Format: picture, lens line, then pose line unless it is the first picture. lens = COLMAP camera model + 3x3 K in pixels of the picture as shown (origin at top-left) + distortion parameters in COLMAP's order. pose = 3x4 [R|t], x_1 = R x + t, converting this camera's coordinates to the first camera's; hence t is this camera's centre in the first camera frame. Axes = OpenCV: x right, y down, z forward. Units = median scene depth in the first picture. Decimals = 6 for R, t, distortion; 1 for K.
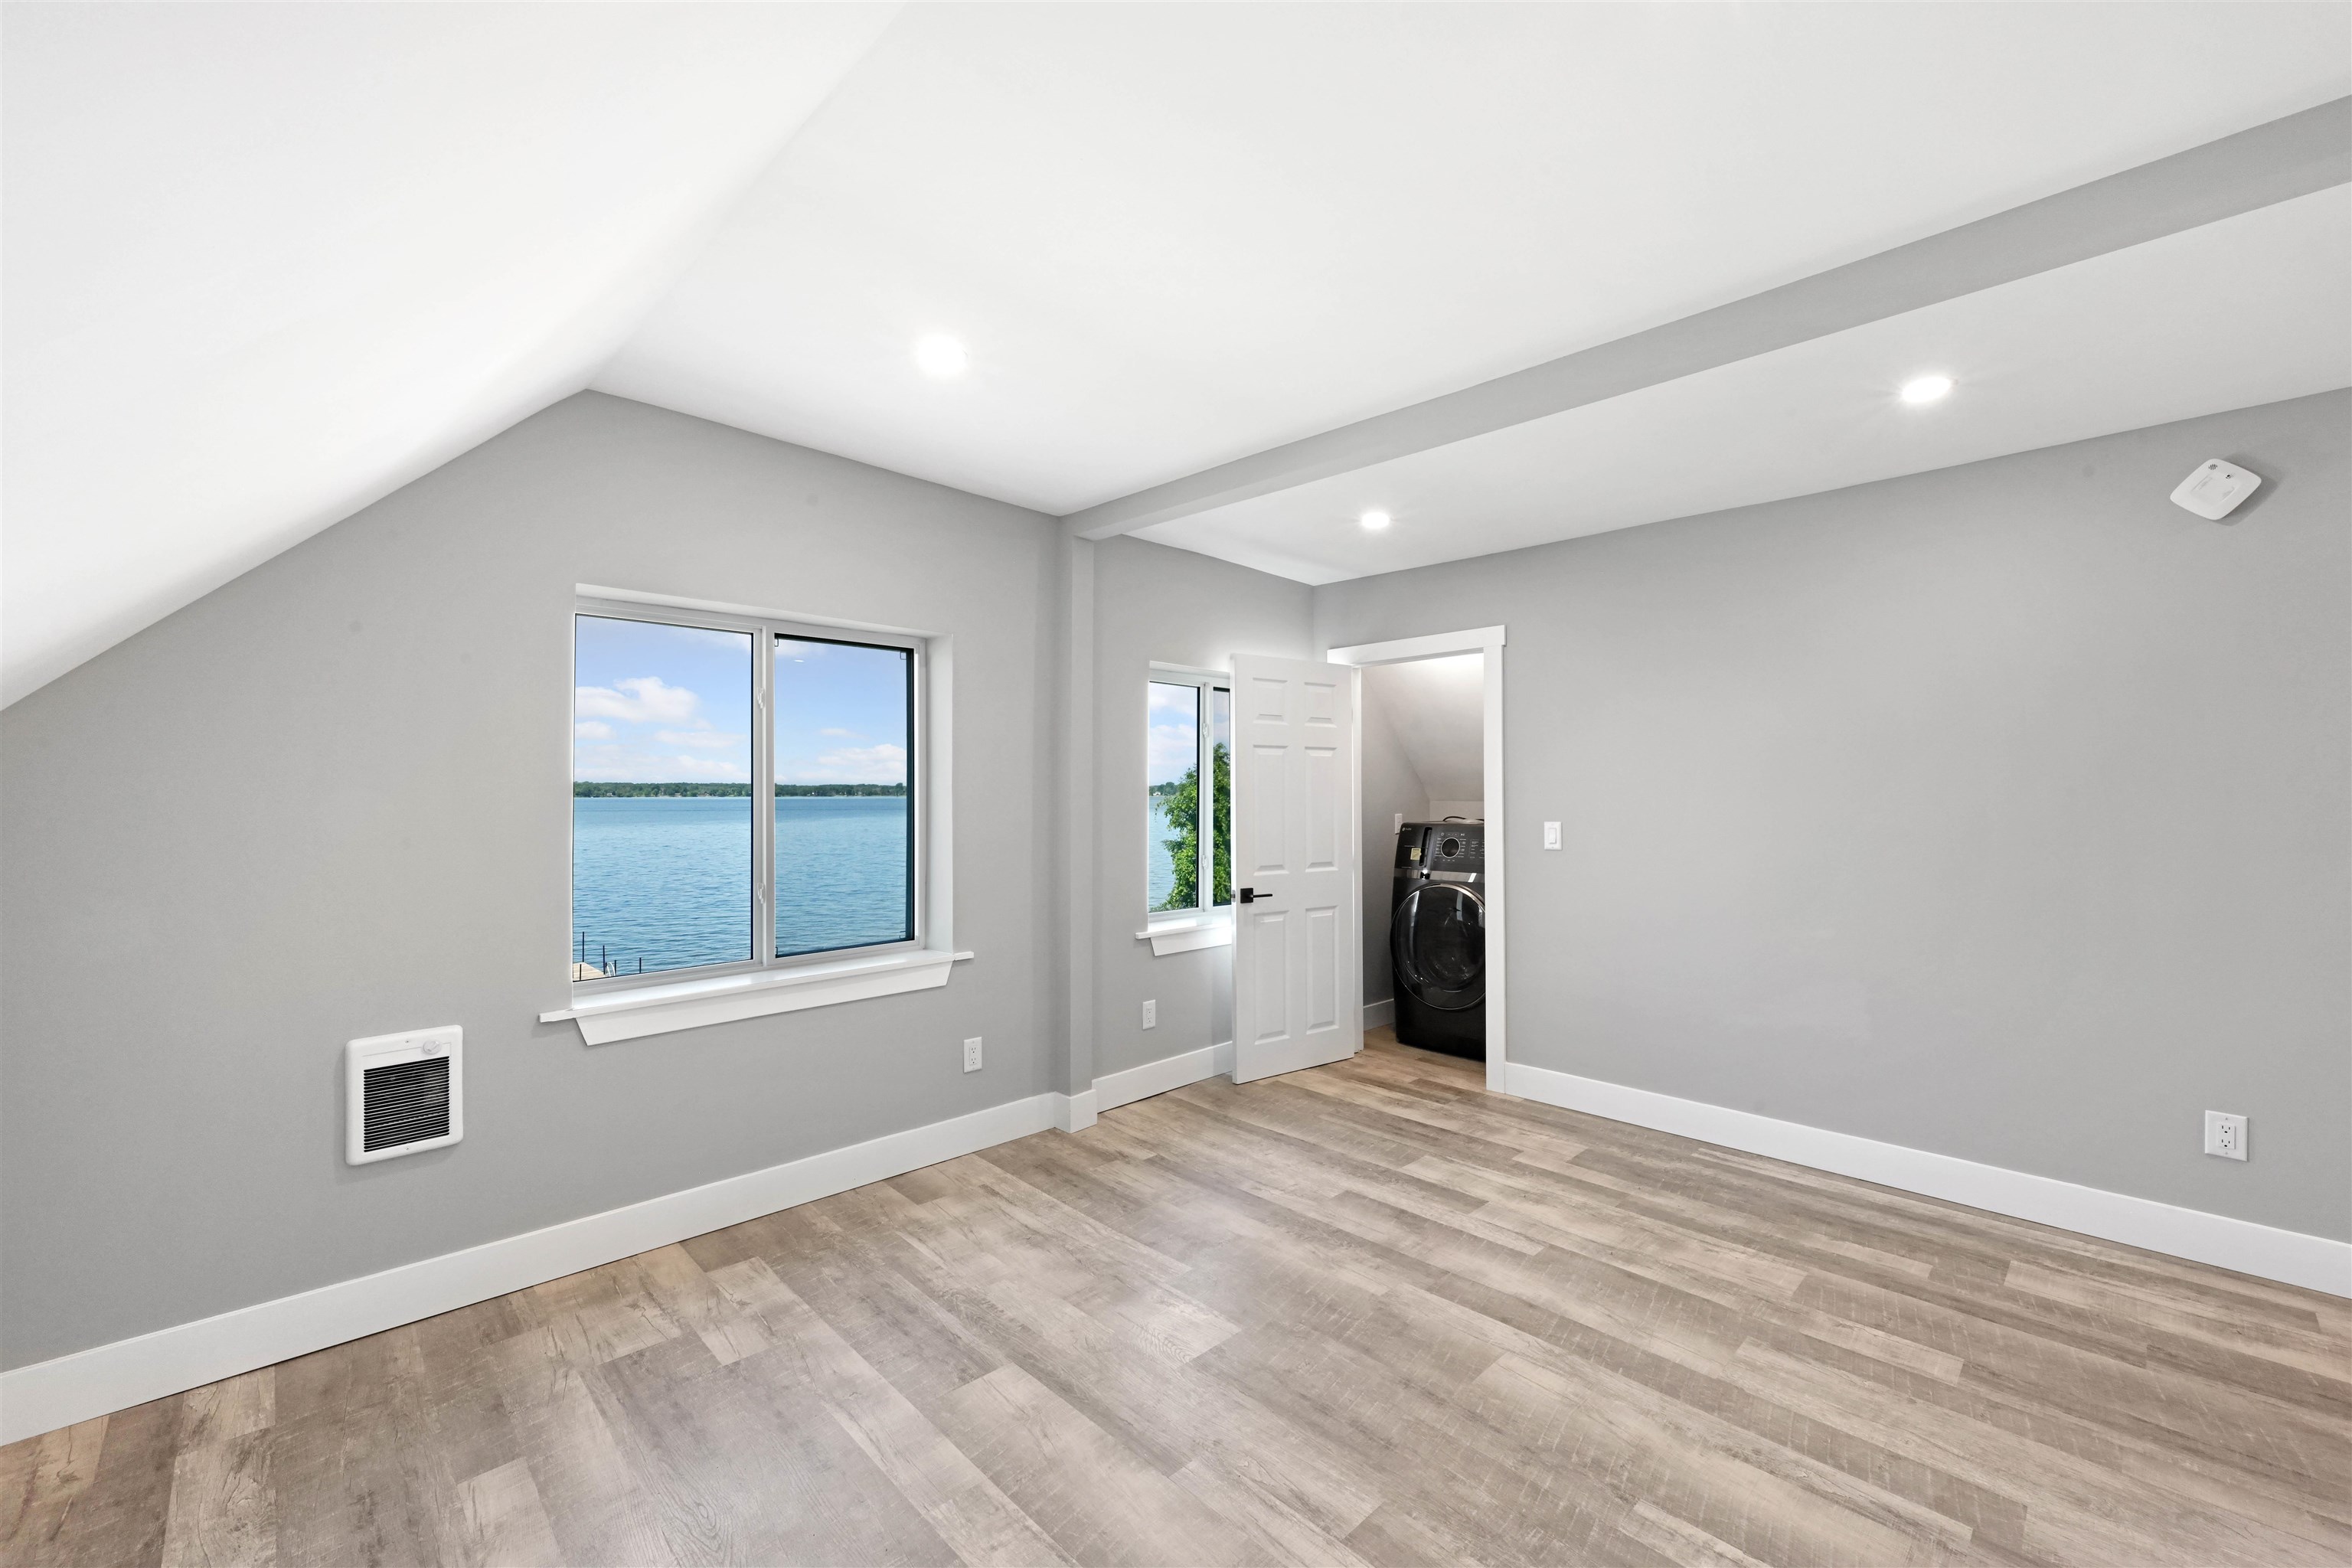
lens RADIAL K [[945.8, 0, 1176.0], [0, 945.8, 784.0], [0, 0, 1]] dist [0.000938, -0.000075]
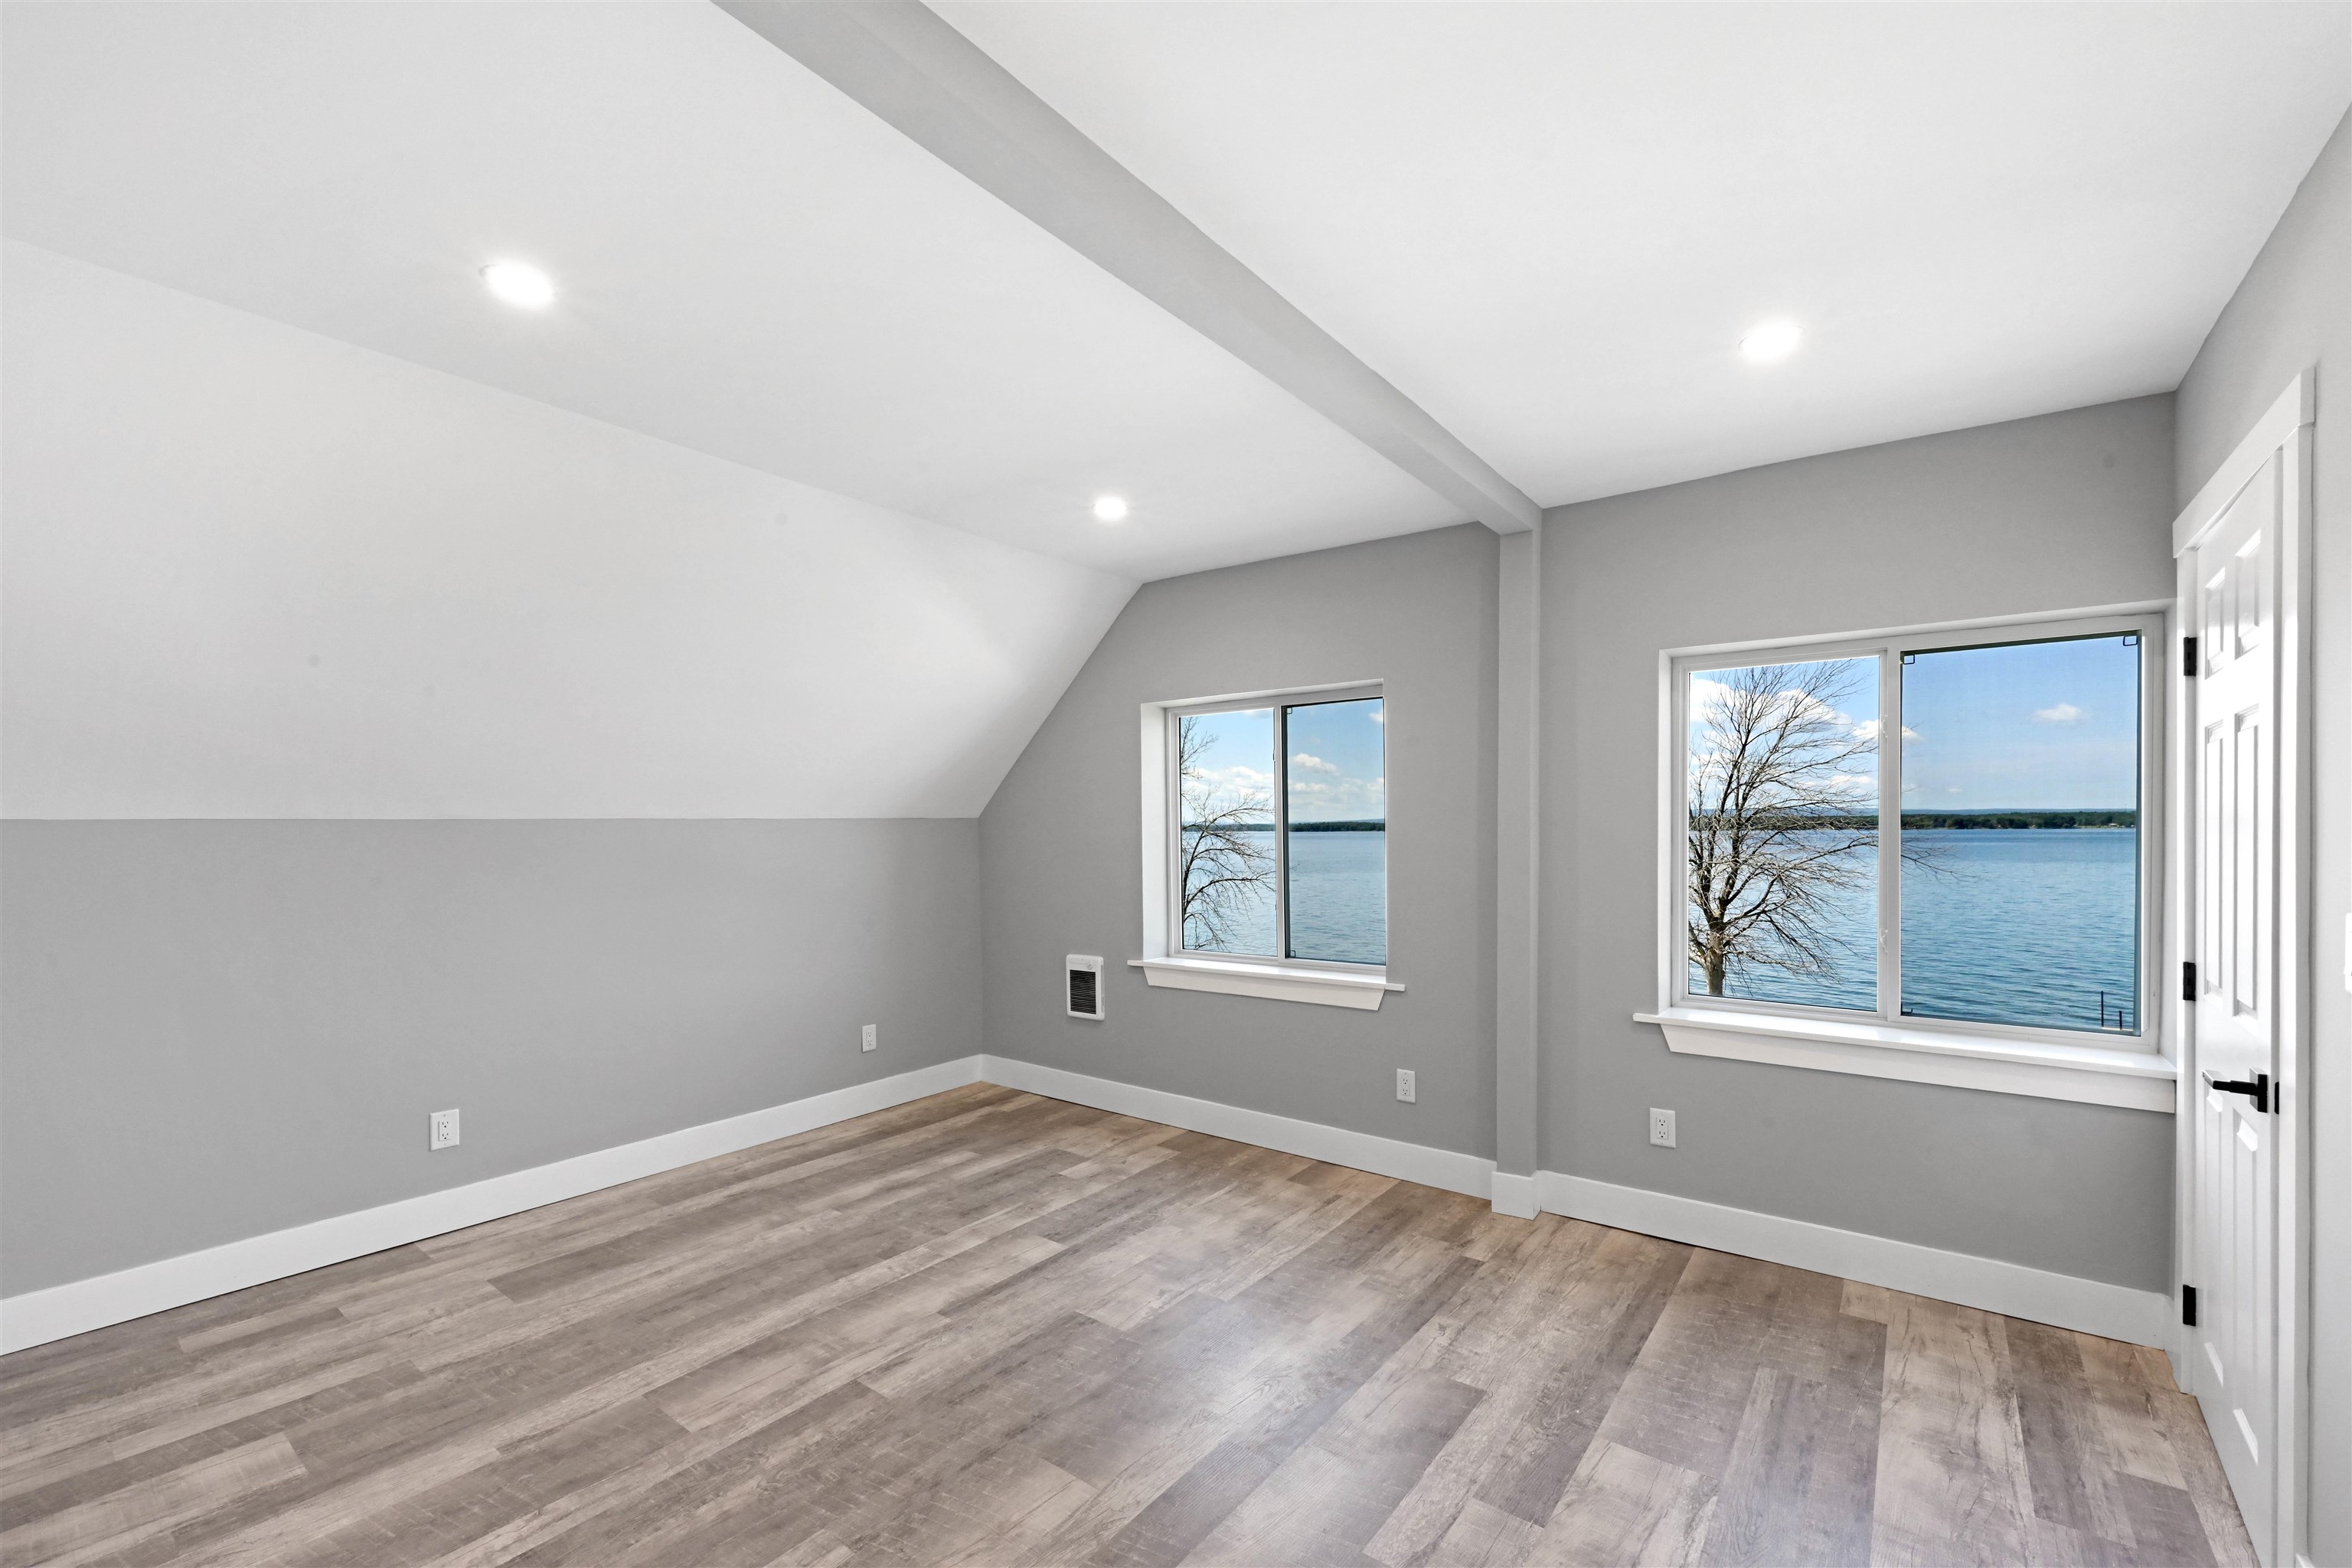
lens RADIAL K [[960.6, 0, 1175.9], [0, 960.6, 840.9], [0, 0, 1]] dist [0.001105, -0.000136]
pose [[0.143258, 0.010682, -0.989628, 0.897771], [0.017046, 0.999767, 0.013259, 0.004897], [0.989539, -0.018768, 0.143042, 0.710400]]
